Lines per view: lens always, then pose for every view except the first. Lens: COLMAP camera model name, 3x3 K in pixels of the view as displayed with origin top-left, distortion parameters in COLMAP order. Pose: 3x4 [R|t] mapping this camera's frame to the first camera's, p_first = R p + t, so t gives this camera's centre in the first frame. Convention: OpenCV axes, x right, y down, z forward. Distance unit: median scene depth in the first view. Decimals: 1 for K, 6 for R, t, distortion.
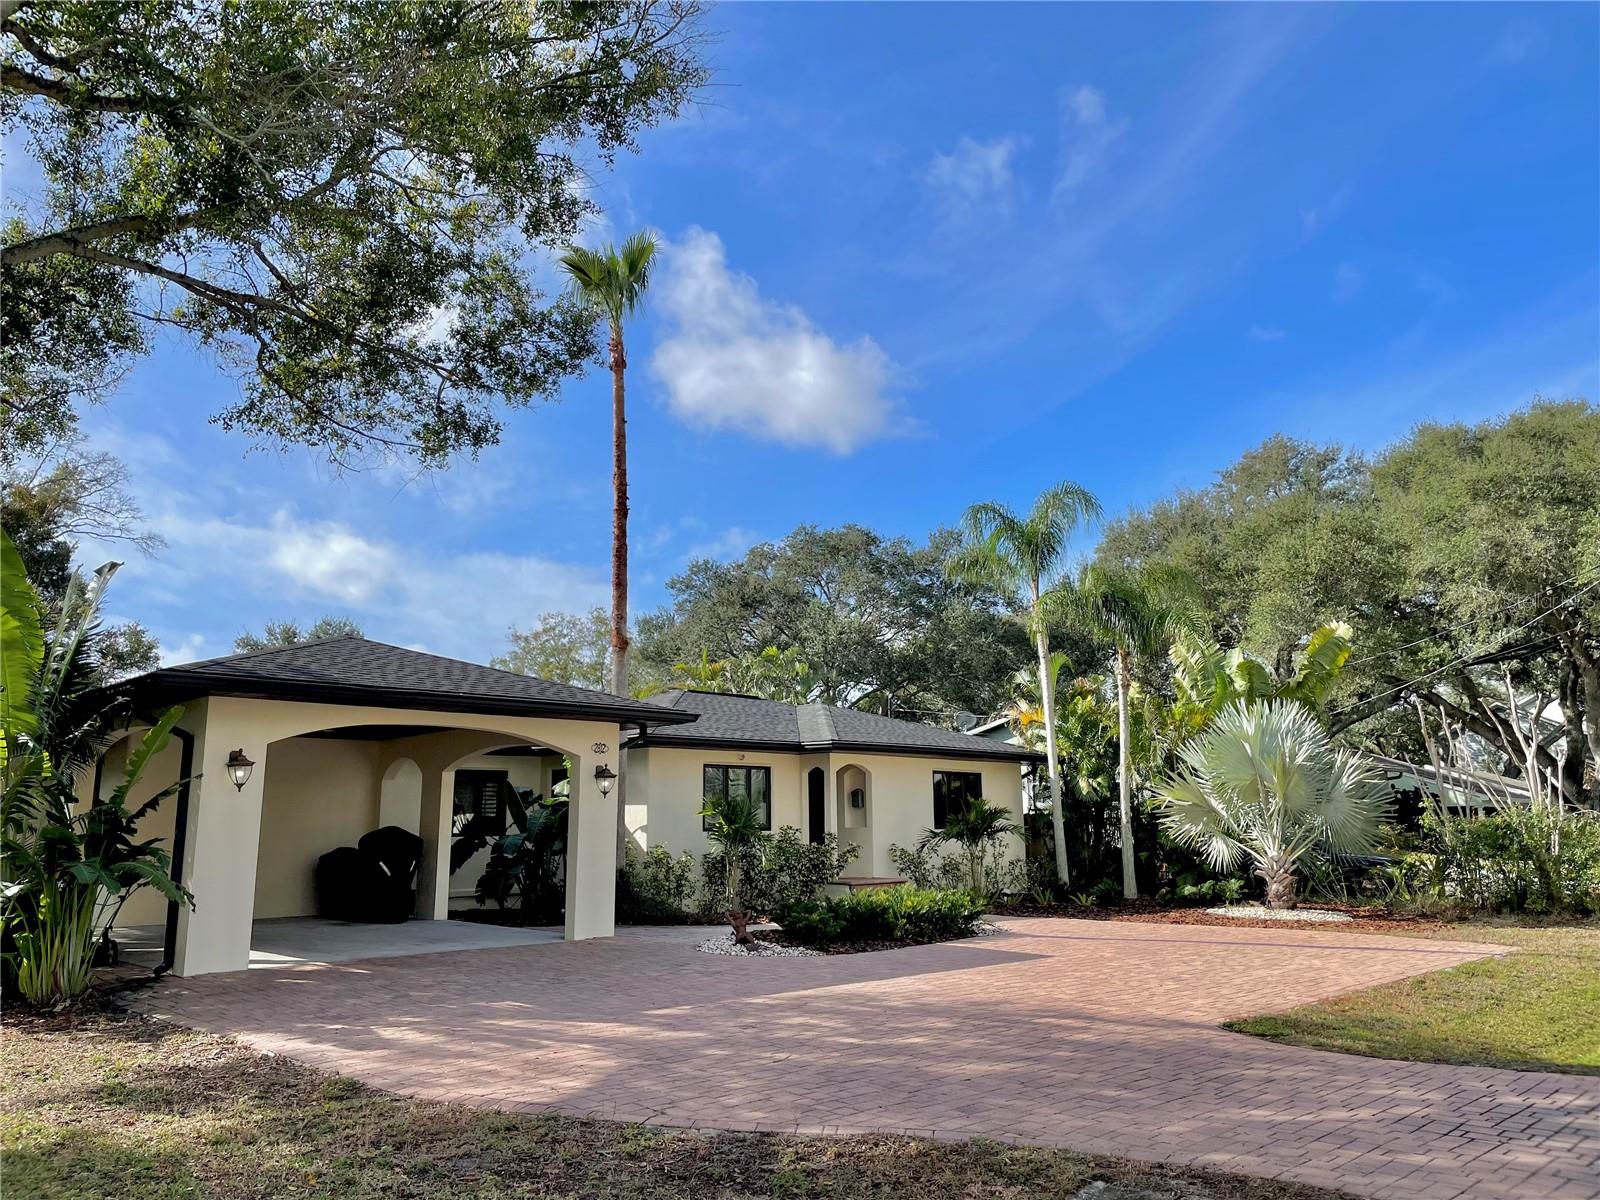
lens RADIAL K [[1215.4, 0, 800.0], [0, 1215.4, 600.0], [0, 0, 1]] dist [0.099717, -0.136722]
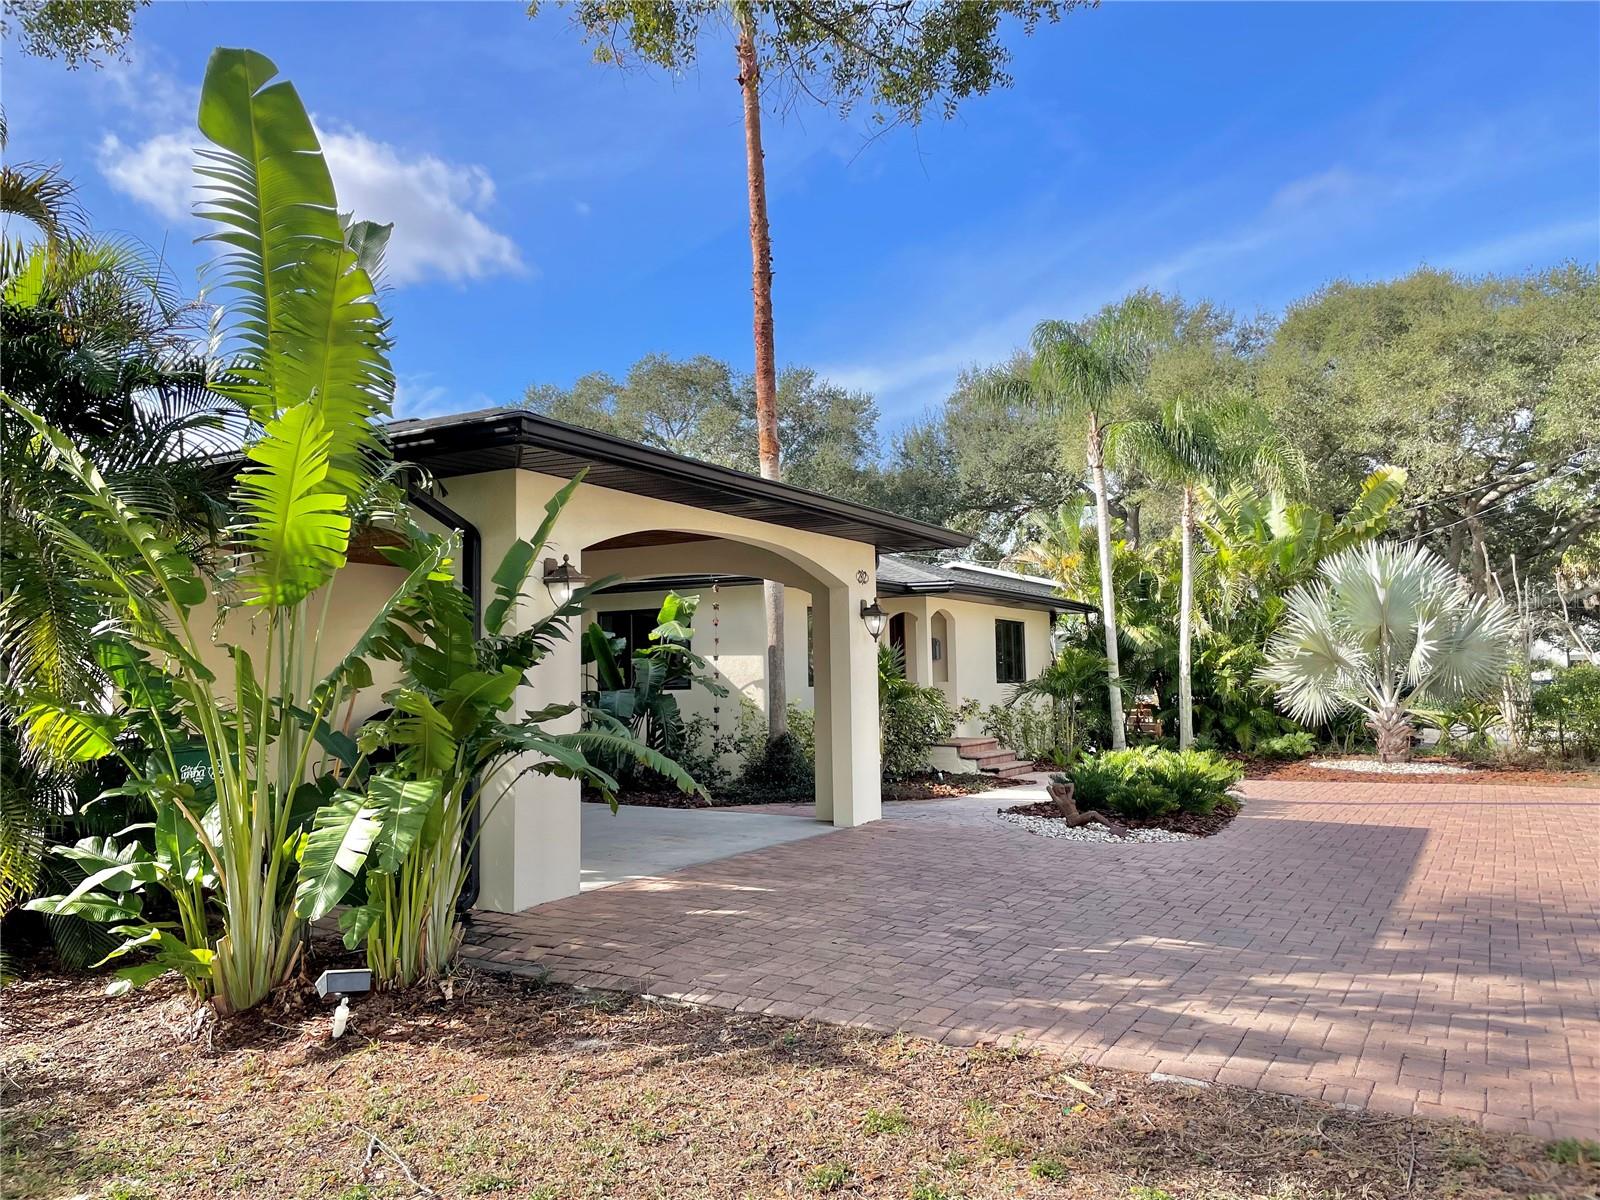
lens RADIAL K [[1215.4, 0, 800.0], [0, 1215.4, 600.0], [0, 0, 1]] dist [0.099717, -0.136722]
pose [[0.969324, 0.011949, 0.245495, -0.287766], [-0.040171, 0.993089, 0.110277, 0.040548], [-0.242481, -0.116756, 0.963105, 0.213177]]
